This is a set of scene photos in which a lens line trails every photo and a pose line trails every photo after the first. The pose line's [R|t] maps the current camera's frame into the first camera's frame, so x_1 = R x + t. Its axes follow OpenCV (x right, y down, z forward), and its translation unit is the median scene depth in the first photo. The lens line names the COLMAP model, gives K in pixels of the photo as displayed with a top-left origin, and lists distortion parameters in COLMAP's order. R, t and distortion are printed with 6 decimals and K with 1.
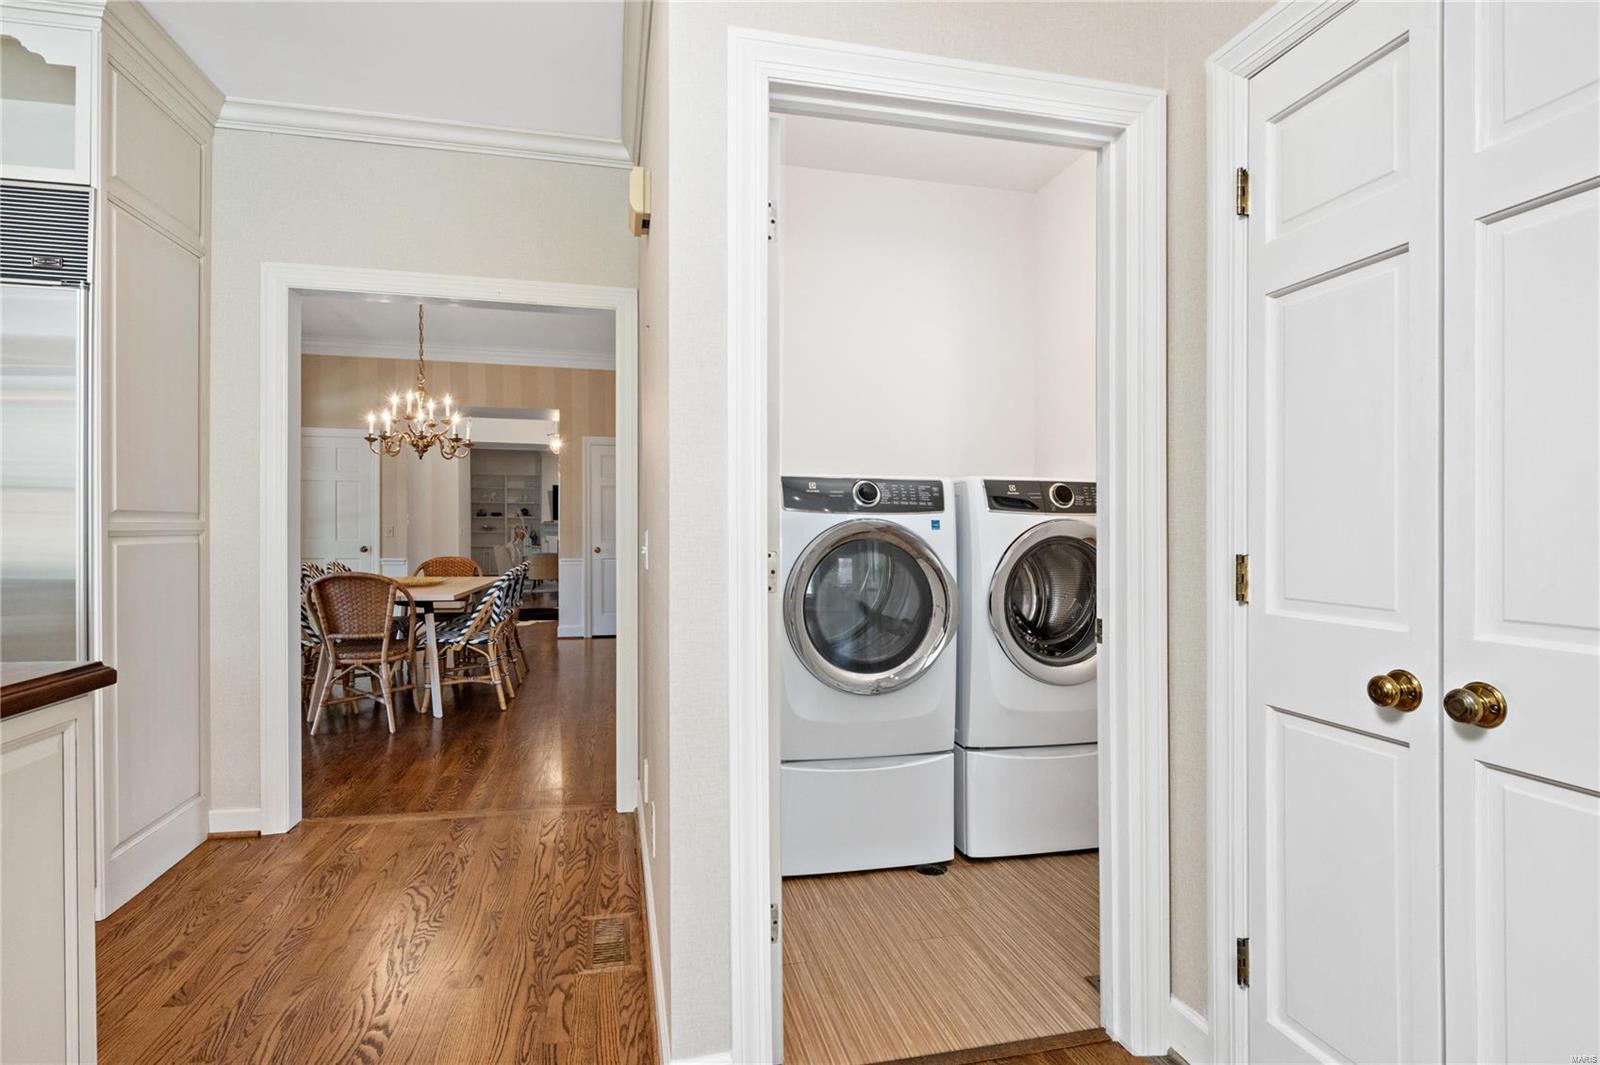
lens RADIAL K [[788.8, 0, 788.9], [0, 788.8, 527.5], [0, 0, 1]] dist [-0.020605, -0.000562]
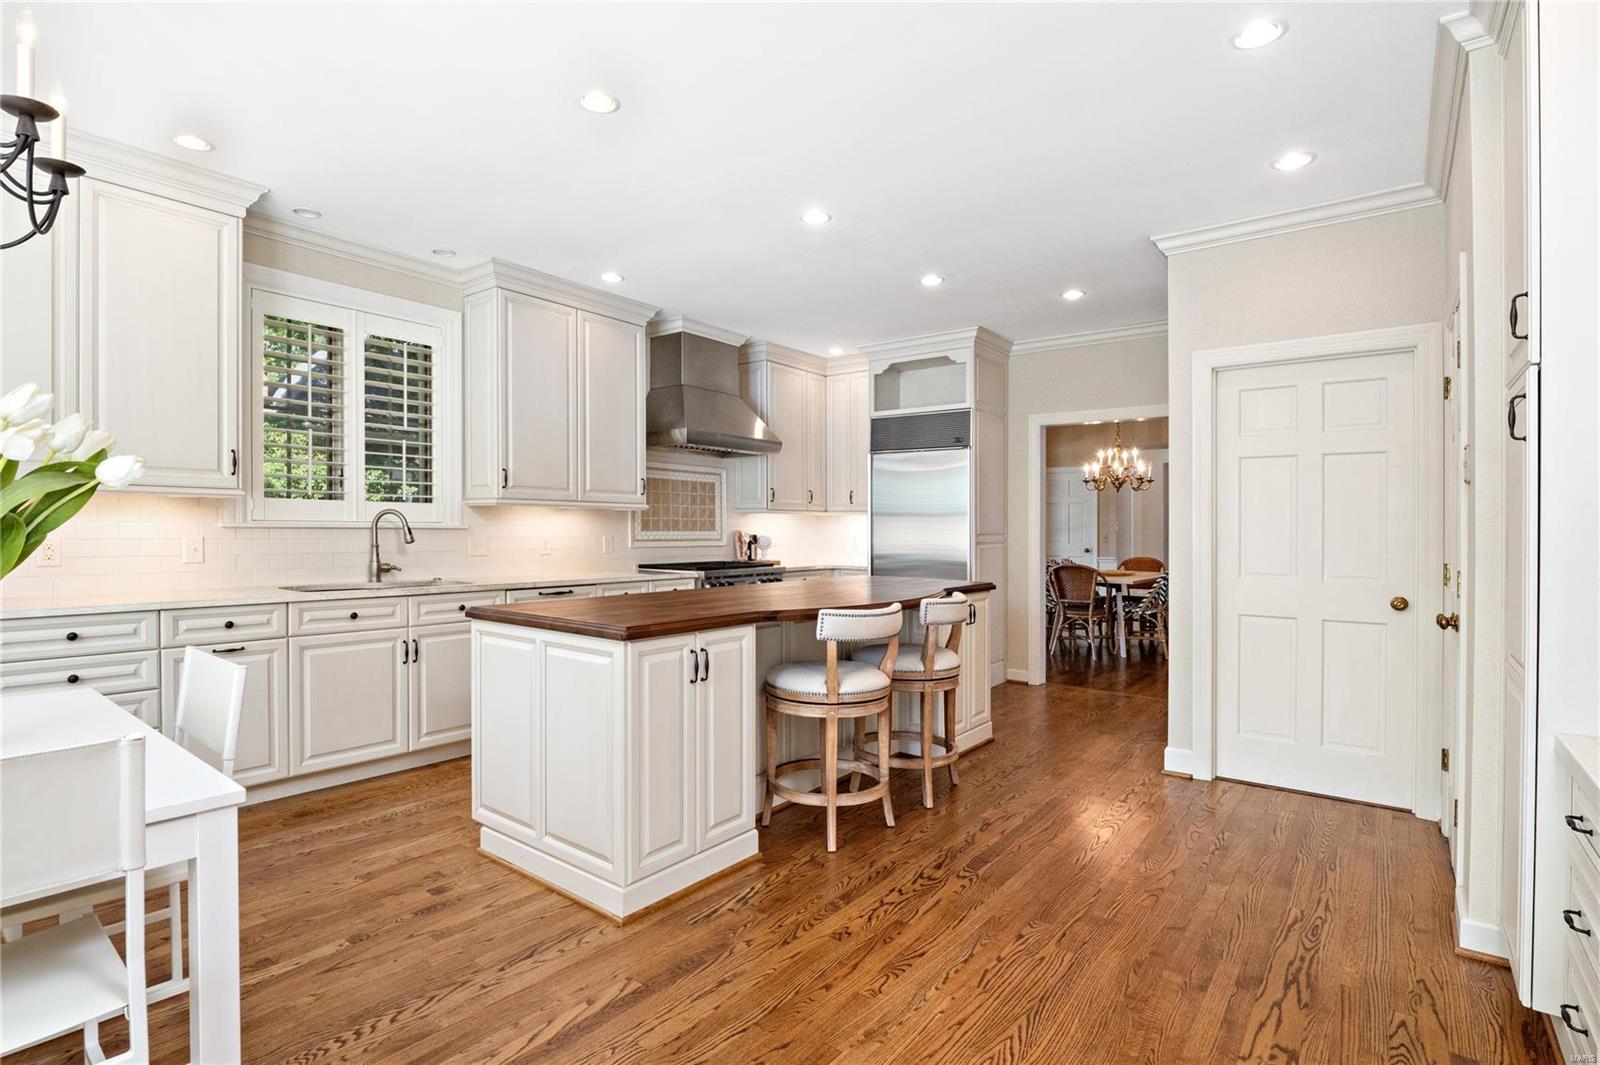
lens RADIAL K [[788.8, 0, 788.9], [0, 788.8, 527.5], [0, 0, 1]] dist [-0.020605, -0.000562]
pose [[0.639371, 0.001086, -0.768897, 0.350082], [-0.002181, 0.999998, -0.000401, -0.020076], [0.768895, 0.001933, 0.639372, -0.550586]]
